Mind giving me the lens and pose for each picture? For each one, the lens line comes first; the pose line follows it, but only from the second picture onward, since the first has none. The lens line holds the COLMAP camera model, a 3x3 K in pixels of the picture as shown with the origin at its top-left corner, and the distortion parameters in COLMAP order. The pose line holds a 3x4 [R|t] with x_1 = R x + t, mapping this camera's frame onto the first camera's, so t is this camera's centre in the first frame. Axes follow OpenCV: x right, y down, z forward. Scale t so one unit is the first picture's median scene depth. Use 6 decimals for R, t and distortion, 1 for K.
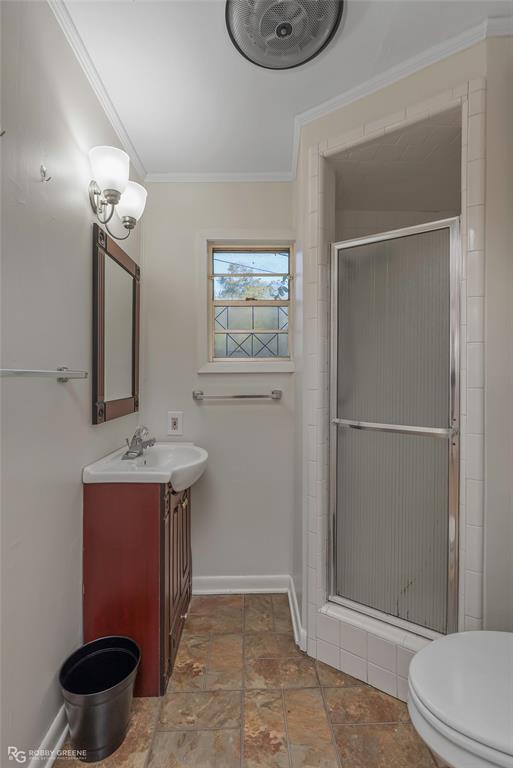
lens RADIAL K [[350.4, 0, 254.9], [0, 350.4, 382.9], [0, 0, 1]] dist [-0.003073, 0.001425]
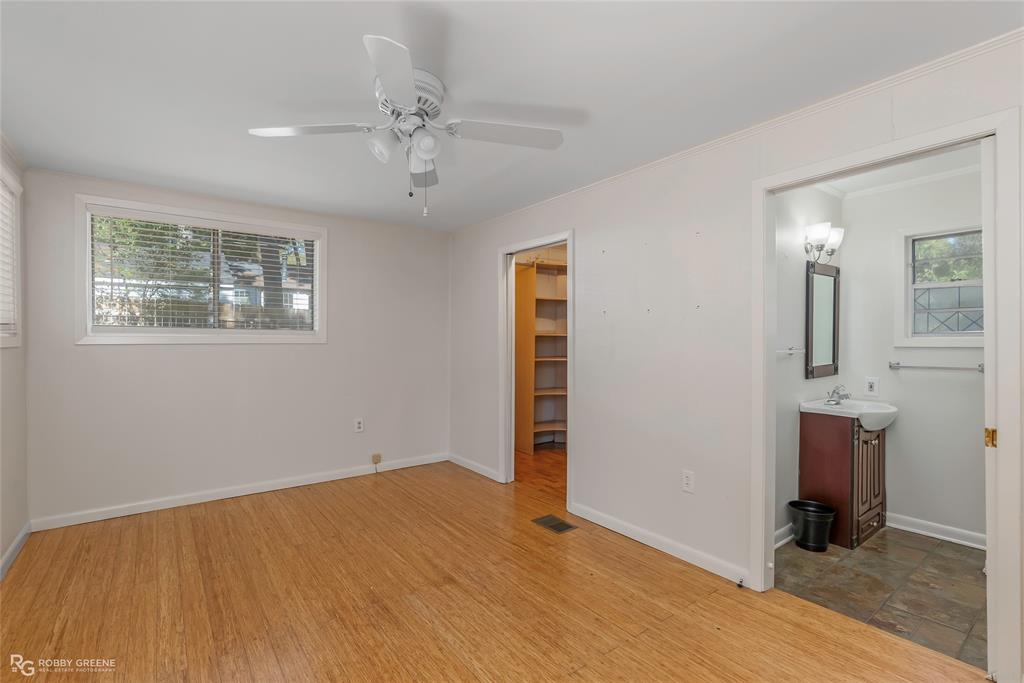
lens RADIAL K [[467.2, 0, 511.5], [0, 467.2, 340.0], [0, 0, 1]] dist [-0.003073, 0.001425]
pose [[0.587730, 0.007104, -0.809026, 0.492962], [-0.007885, 0.999964, 0.003053, -0.062167], [0.809019, 0.004585, 0.587765, -1.383856]]
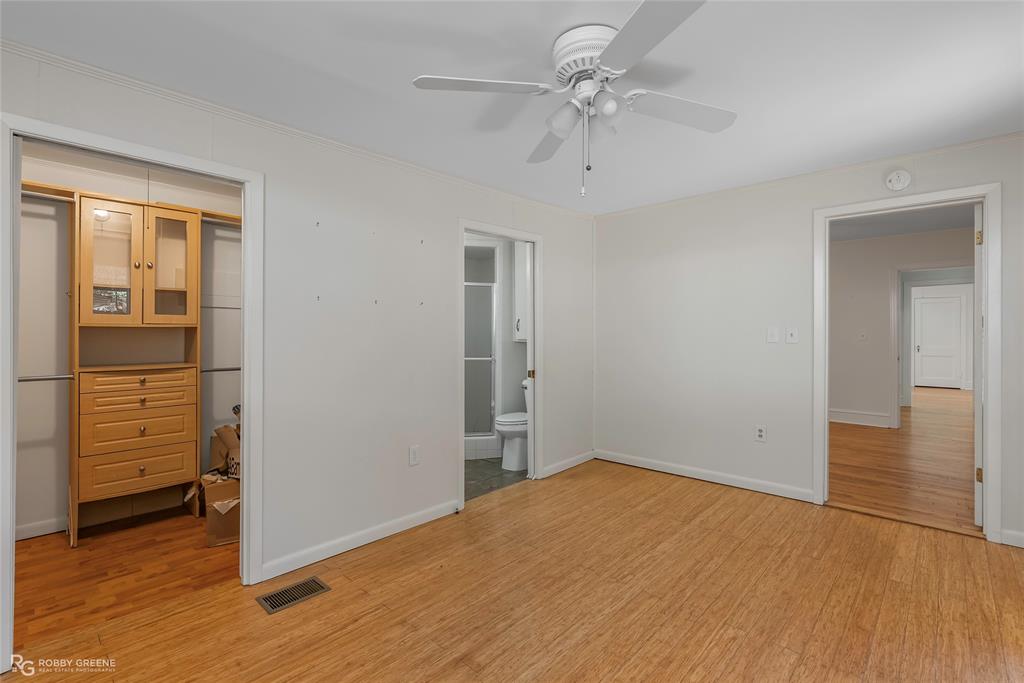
lens RADIAL K [[467.2, 0, 512.4], [0, 467.2, 336.0], [0, 0, 1]] dist [-0.003073, 0.001425]
pose [[0.699524, 0.000644, 0.714609, -2.737773], [0.001439, 0.999996, -0.002311, -0.029858], [-0.714607, 0.002645, 0.699521, -1.583255]]
